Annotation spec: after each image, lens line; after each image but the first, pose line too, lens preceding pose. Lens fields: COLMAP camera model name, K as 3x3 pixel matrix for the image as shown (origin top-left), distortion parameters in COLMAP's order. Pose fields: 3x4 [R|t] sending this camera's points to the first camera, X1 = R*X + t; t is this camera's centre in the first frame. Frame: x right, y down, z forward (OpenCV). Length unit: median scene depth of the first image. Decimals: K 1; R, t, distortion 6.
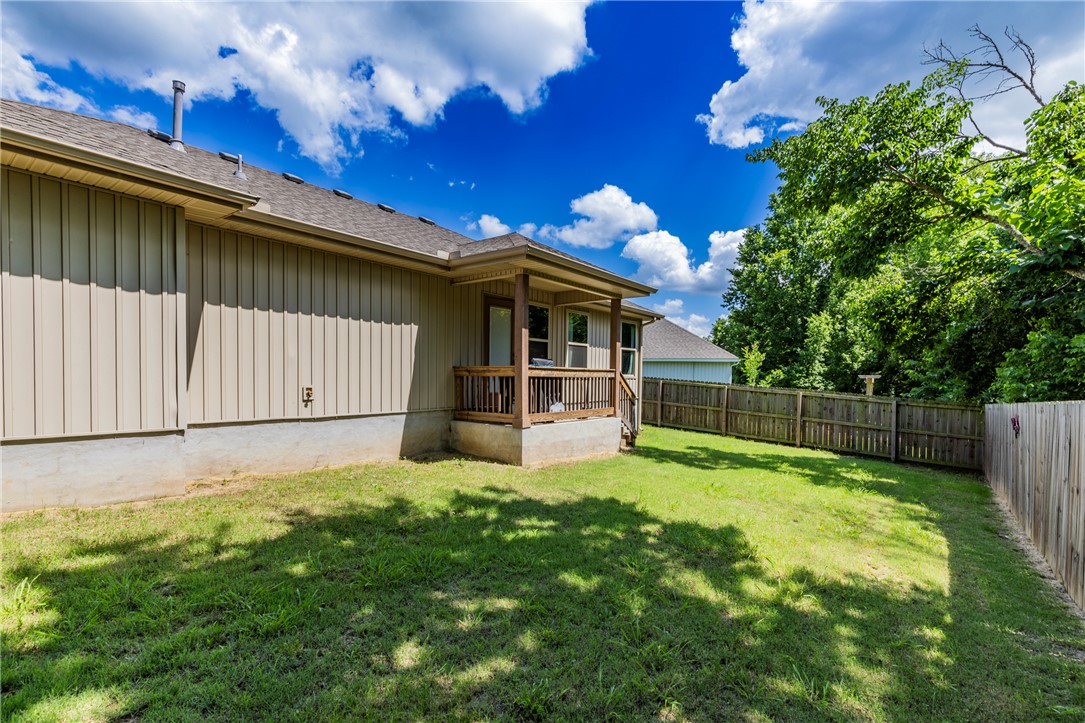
lens RADIAL K [[493.8, 0, 554.5], [0, 493.8, 364.5], [0, 0, 1]] dist [0.010894, -0.000574]
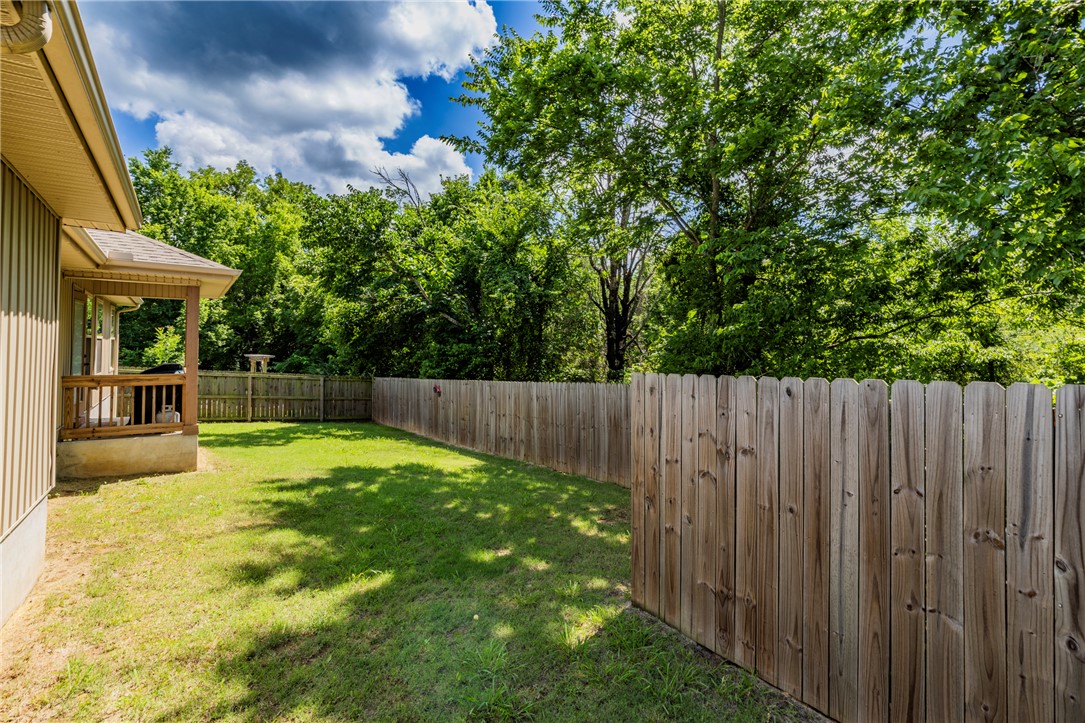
lens RADIAL K [[497.5, 0, 540.7], [0, 497.5, 350.9], [0, 0, 1]] dist [-0.000240, -0.000102]
pose [[0.290873, -0.013329, 0.956669, -0.455225], [-0.026394, 0.999411, 0.021950, -0.046747], [-0.956398, -0.031635, 0.290349, 0.015410]]
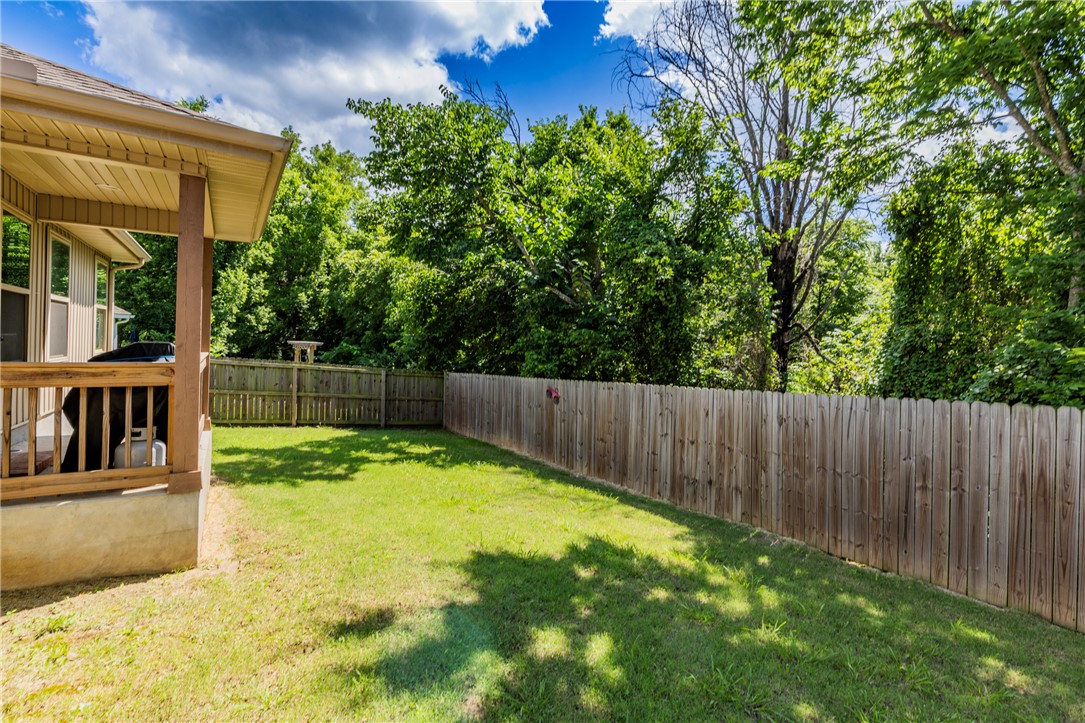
lens RADIAL K [[510.4, 0, 542.5], [0, 510.4, 361.5], [0, 0, 1]] dist [0.001688, -0.000217]
pose [[0.359297, -0.032641, 0.932652, -0.223378], [-0.047613, 0.997445, 0.053251, -0.023231], [-0.932008, -0.063540, 0.356825, 0.276025]]
